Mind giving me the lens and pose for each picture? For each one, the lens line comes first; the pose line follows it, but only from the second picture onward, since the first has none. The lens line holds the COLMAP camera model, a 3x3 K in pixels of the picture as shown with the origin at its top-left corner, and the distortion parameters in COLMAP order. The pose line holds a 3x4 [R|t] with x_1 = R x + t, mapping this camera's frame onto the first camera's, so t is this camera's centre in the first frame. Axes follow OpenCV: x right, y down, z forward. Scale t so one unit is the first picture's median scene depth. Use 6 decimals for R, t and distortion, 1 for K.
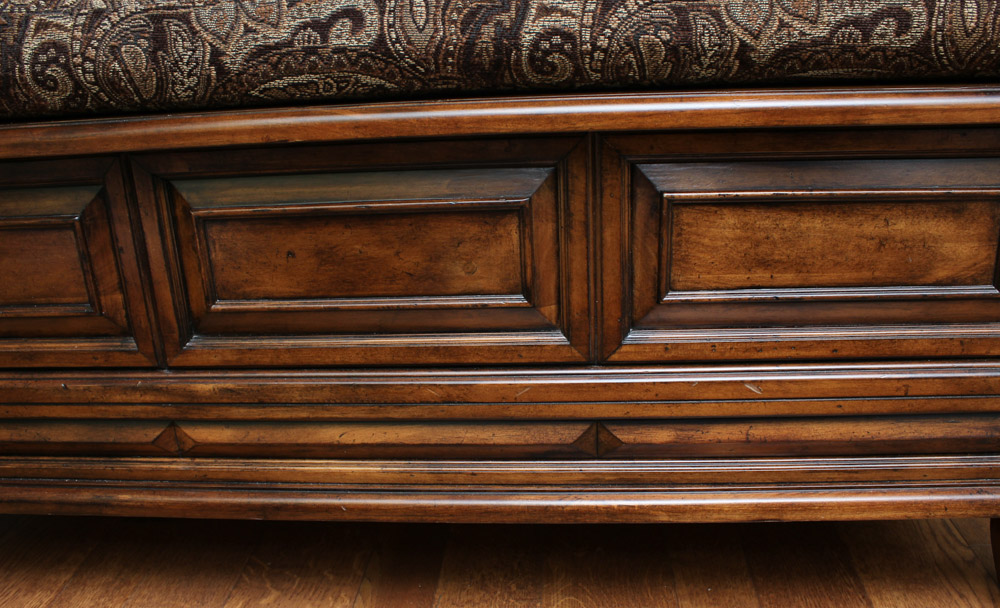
lens RADIAL K [[868.2, 0, 507.1], [0, 868.2, 309.5], [0, 0, 1]] dist [-0.150865, 0.113494]
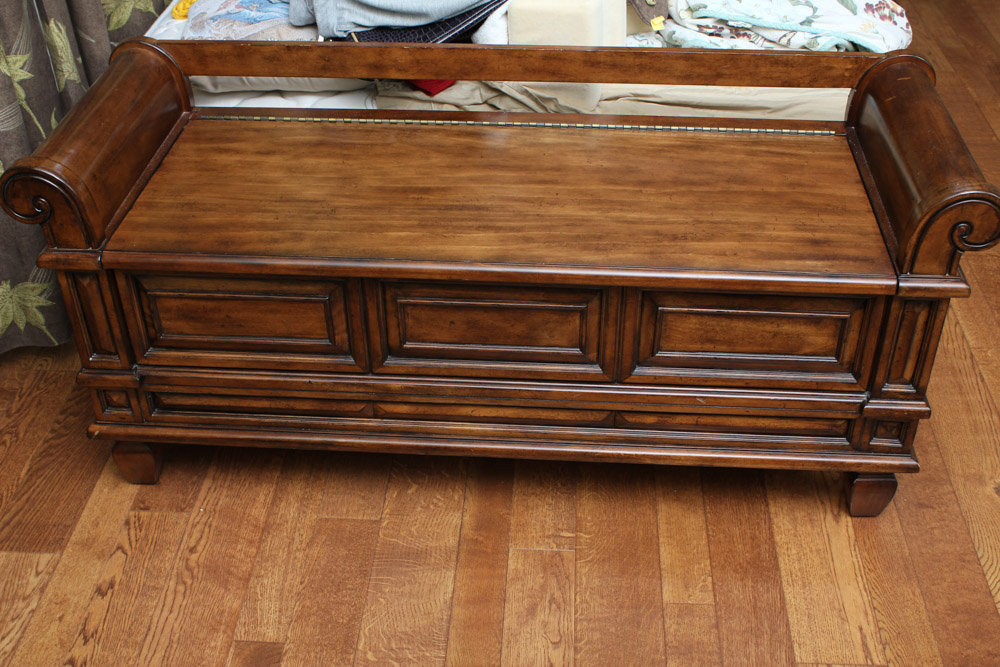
lens RADIAL K [[1174.9, 0, 496.4], [0, 1174.9, 337.1], [0, 0, 1]] dist [-0.062723, 0.000000]
pose [[0.999447, 0.026580, 0.019991, -0.209115], [-0.031197, 0.957592, 0.286435, -0.750998], [-0.011530, -0.286900, 0.957891, -1.383865]]
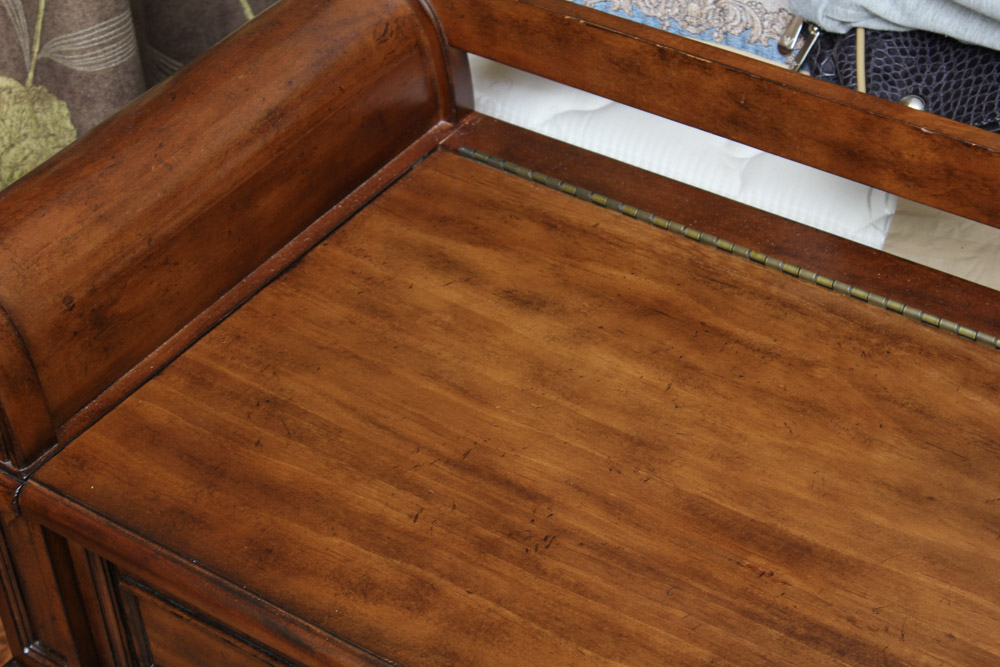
lens RADIAL K [[2175.1, 0, 496.9], [0, 2175.1, 334.6], [0, 0, 1]] dist [0.028941, 0.000000]
pose [[0.854903, 0.317347, -0.410404, 0.157824], [-0.146683, 0.906664, 0.395531, -1.172223], [0.497619, -0.277941, 0.821659, -0.387252]]
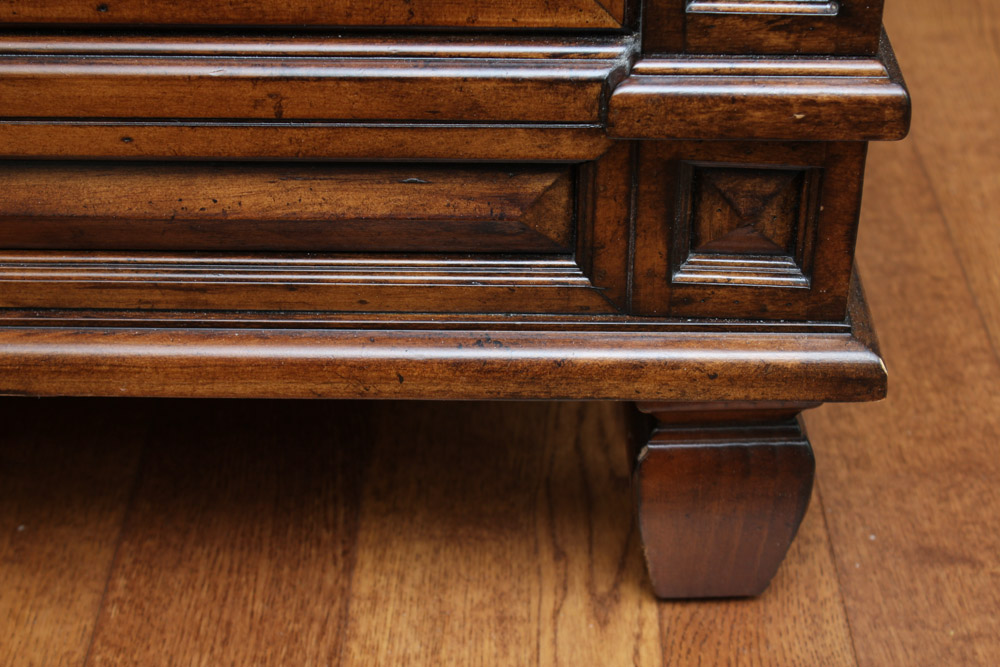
lens RADIAL K [[1801.1, 0, 499.7], [0, 1801.1, 331.5], [0, 0, 1]] dist [-0.004031, 0.000000]
pose [[0.997636, 0.004734, 0.068552, 0.515446], [-0.021464, 0.969174, 0.245441, -0.018492], [-0.065277, -0.246333, 0.966985, 0.088981]]
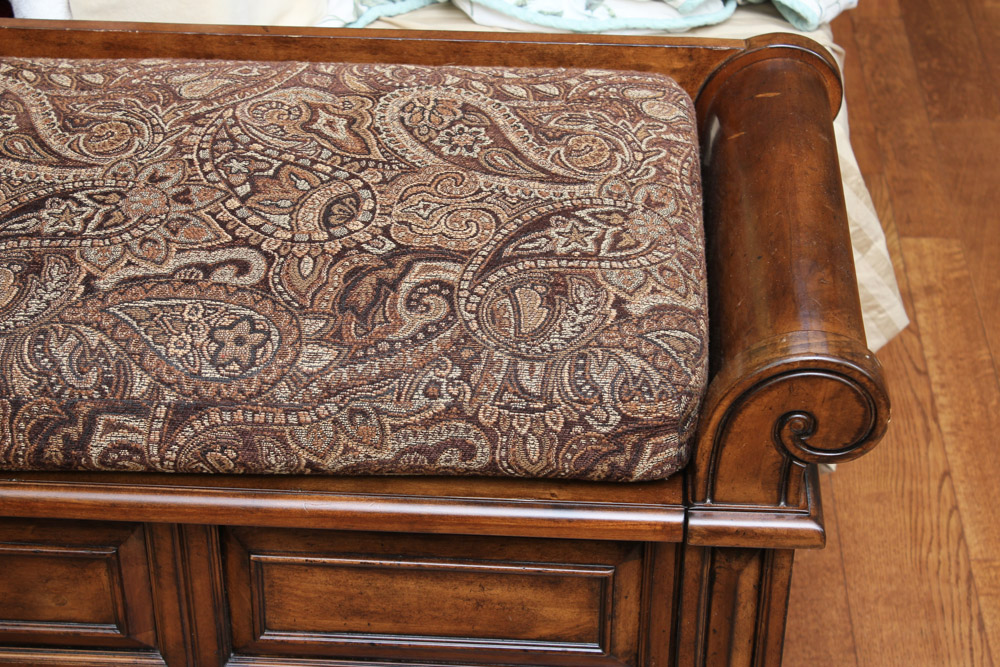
lens RADIAL K [[2057.9, 0, 499.9], [0, 2057.9, 328.6], [0, 0, 1]] dist [0.038622, 0.000000]
pose [[0.998675, 0.027133, 0.043718, 0.336540], [-0.038081, 0.961148, 0.273395, -0.981798], [-0.034602, -0.274697, 0.960908, -1.136209]]
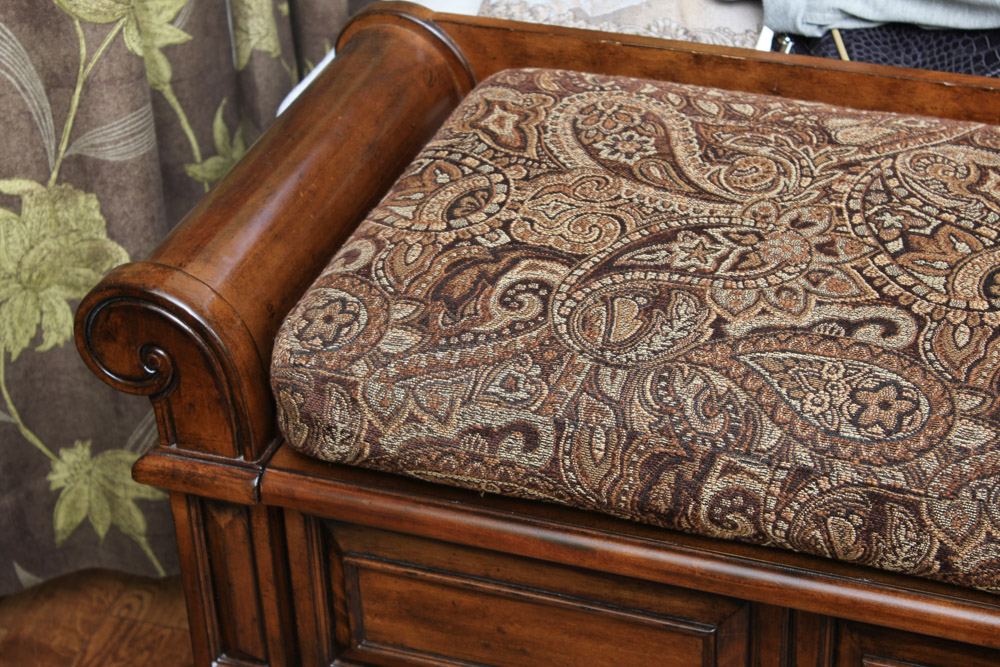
lens RADIAL K [[2265.3, 0, 501.1], [0, 2265.3, 326.7], [0, 0, 1]] dist [0.013636, 0.000000]
pose [[0.965422, 0.149310, -0.213699, -0.288624], [-0.093747, 0.963739, 0.249838, -0.930974], [0.243254, -0.221165, 0.944412, -1.063648]]
